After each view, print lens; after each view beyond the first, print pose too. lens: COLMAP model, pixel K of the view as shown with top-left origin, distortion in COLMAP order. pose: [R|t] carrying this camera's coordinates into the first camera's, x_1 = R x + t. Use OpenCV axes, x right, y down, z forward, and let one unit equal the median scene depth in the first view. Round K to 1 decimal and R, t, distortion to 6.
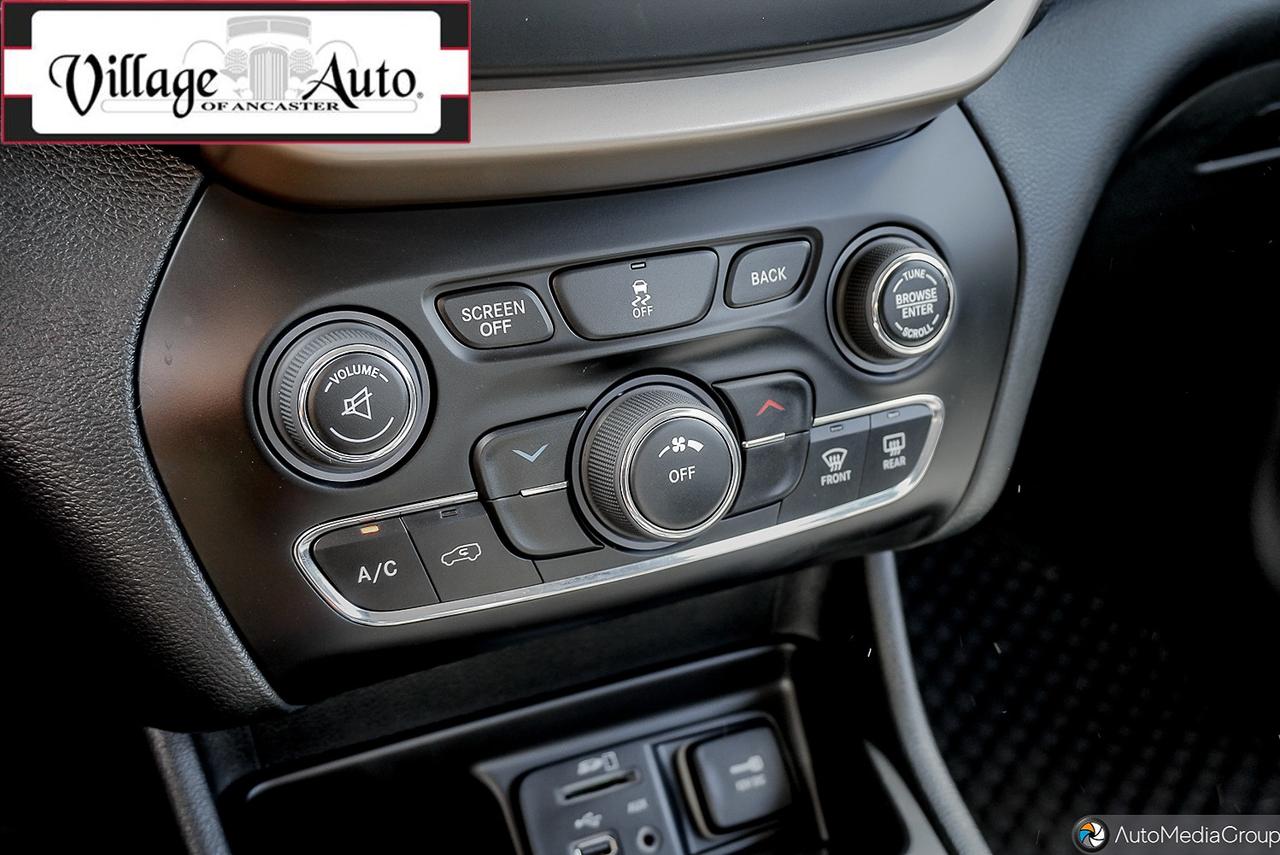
lens RADIAL K [[1385.4, 0, 640.0], [0, 1385.4, 427.5], [0, 0, 1]] dist [0.004416, 0.014072]
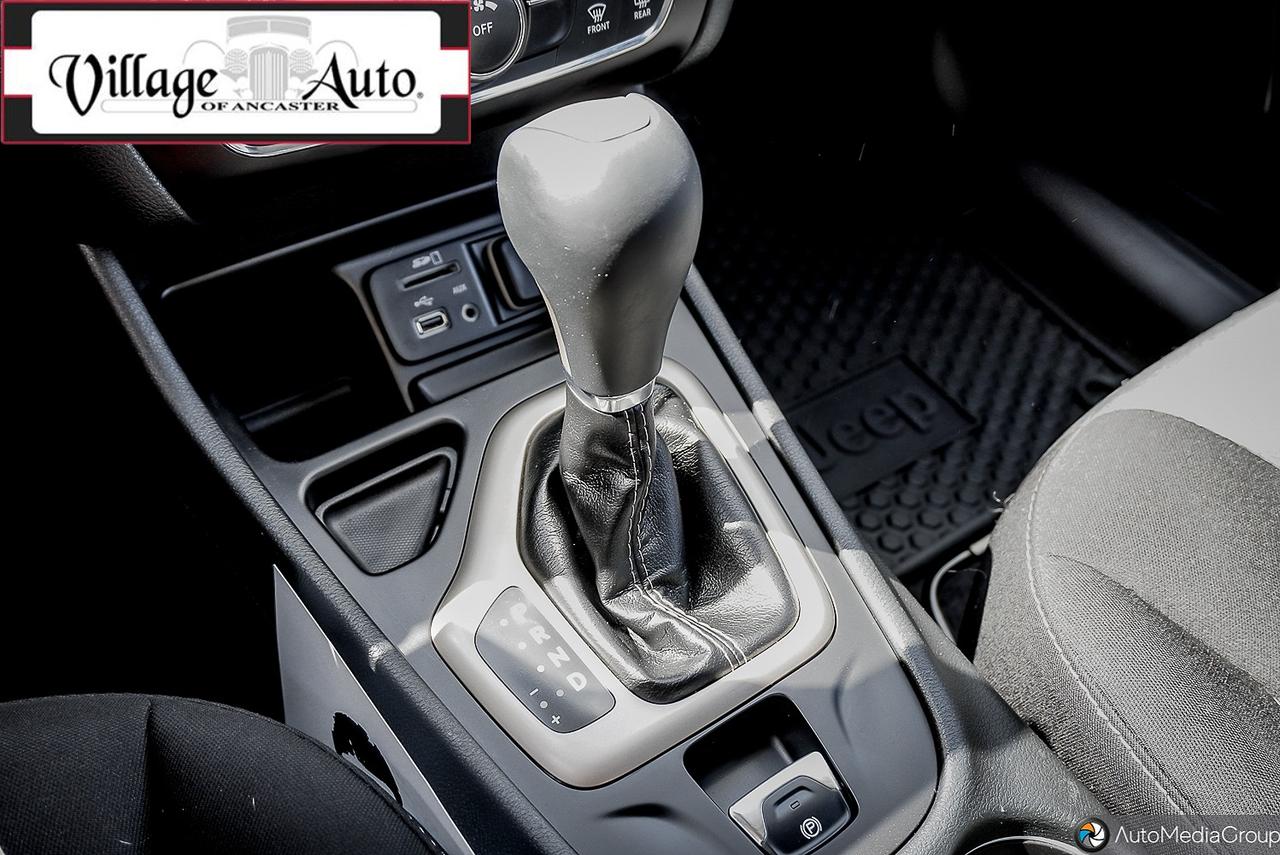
lens RADIAL K [[1206.0, 0, 640.0], [0, 1206.0, 427.5], [0, 0, 1]] dist [0.007458, 0.008836]
pose [[0.983736, -0.083873, 0.158837, -0.030814], [0.022436, 0.934738, 0.354628, -0.013249], [-0.178215, -0.345297, 0.921417, -0.175667]]
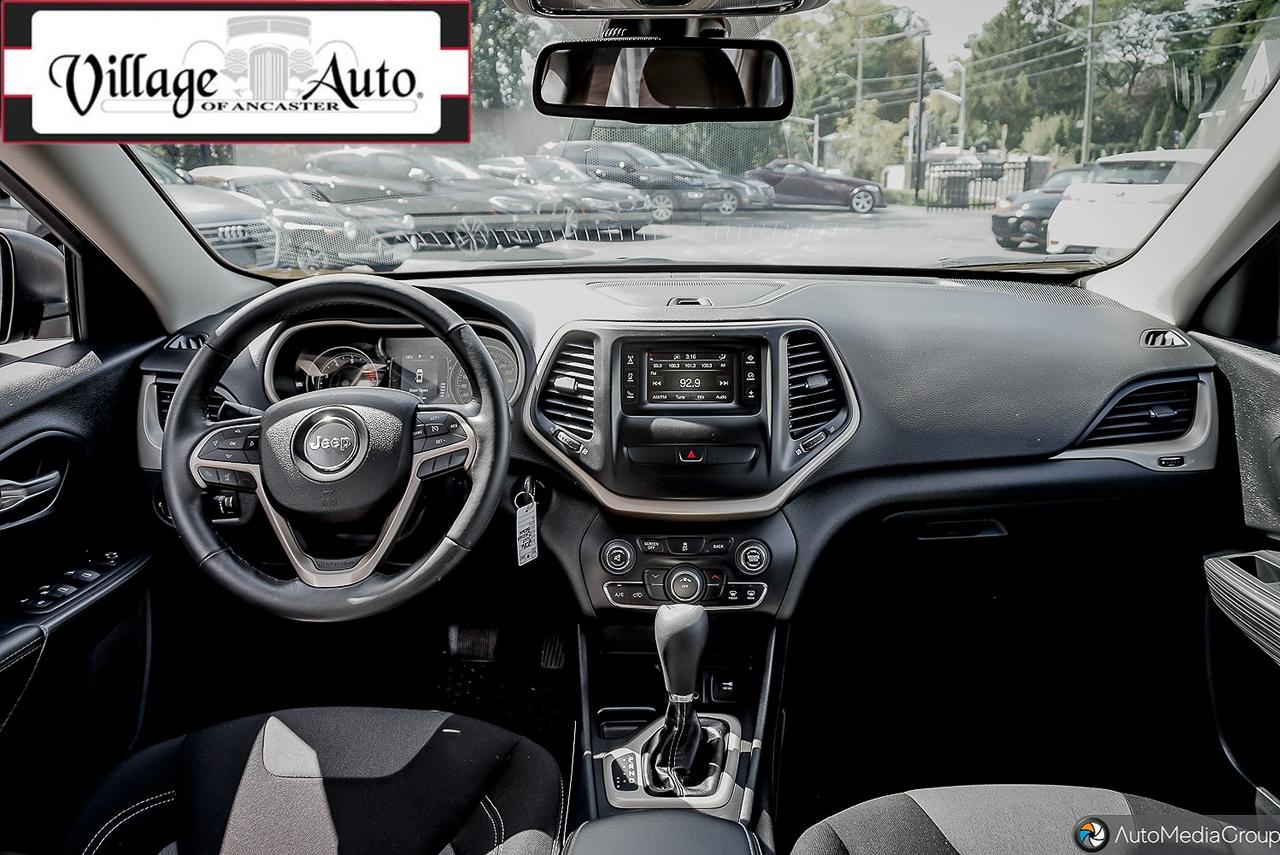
lens RADIAL K [[876.8, 0, 640.0], [0, 876.8, 427.5], [0, 0, 1]] dist [-0.050903, 0.043126]
pose [[0.883634, 0.087609, -0.459908, 1.007101], [-0.190953, 0.964356, -0.183181, 0.073450], [0.427467, 0.249686, 0.868867, -1.440083]]
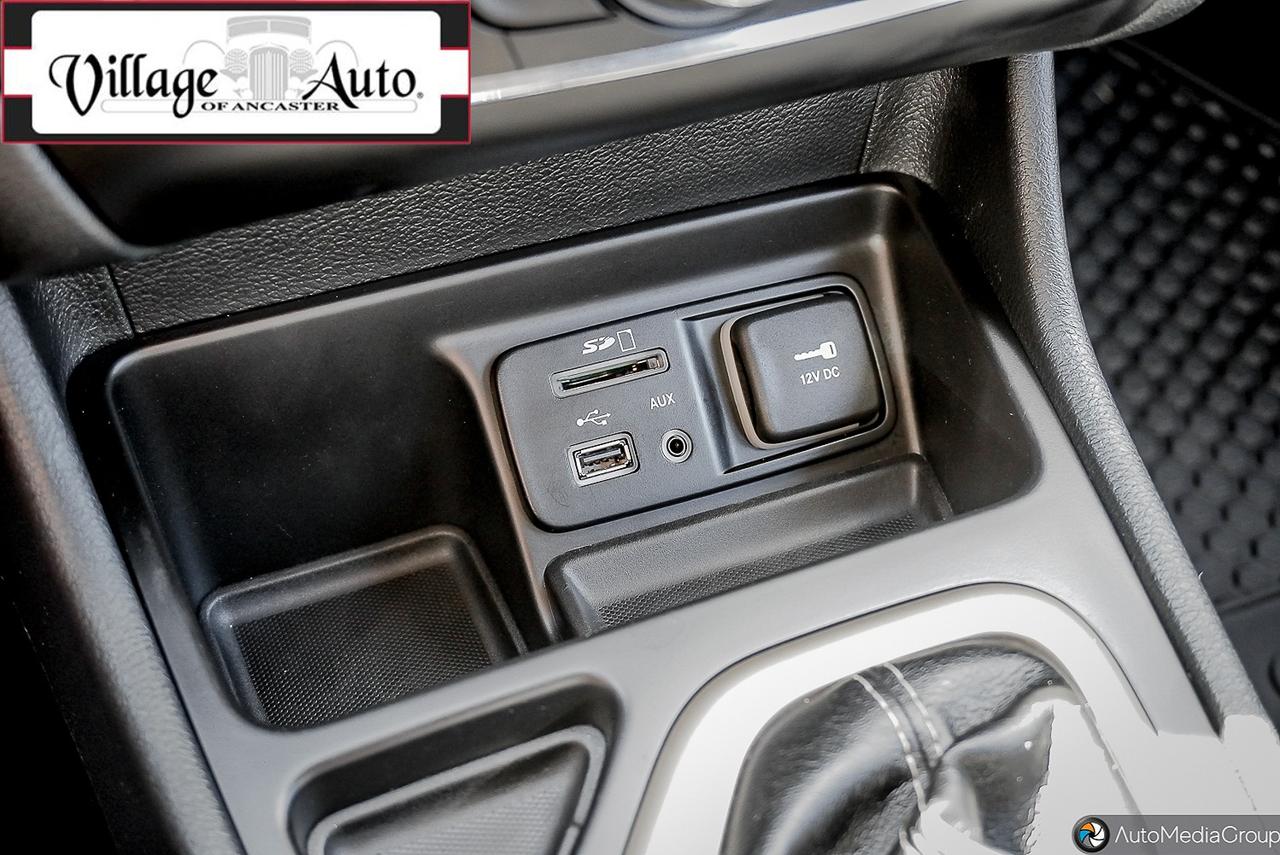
lens RADIAL K [[1580.6, 0, 640.0], [0, 1580.6, 427.5], [0, 0, 1]] dist [0.003600, -0.002698]
pose [[0.999008, 0.040417, -0.018668, 0.003338], [-0.032837, 0.952088, 0.304058, 0.040926], [0.030063, -0.303143, 0.952471, 0.240429]]
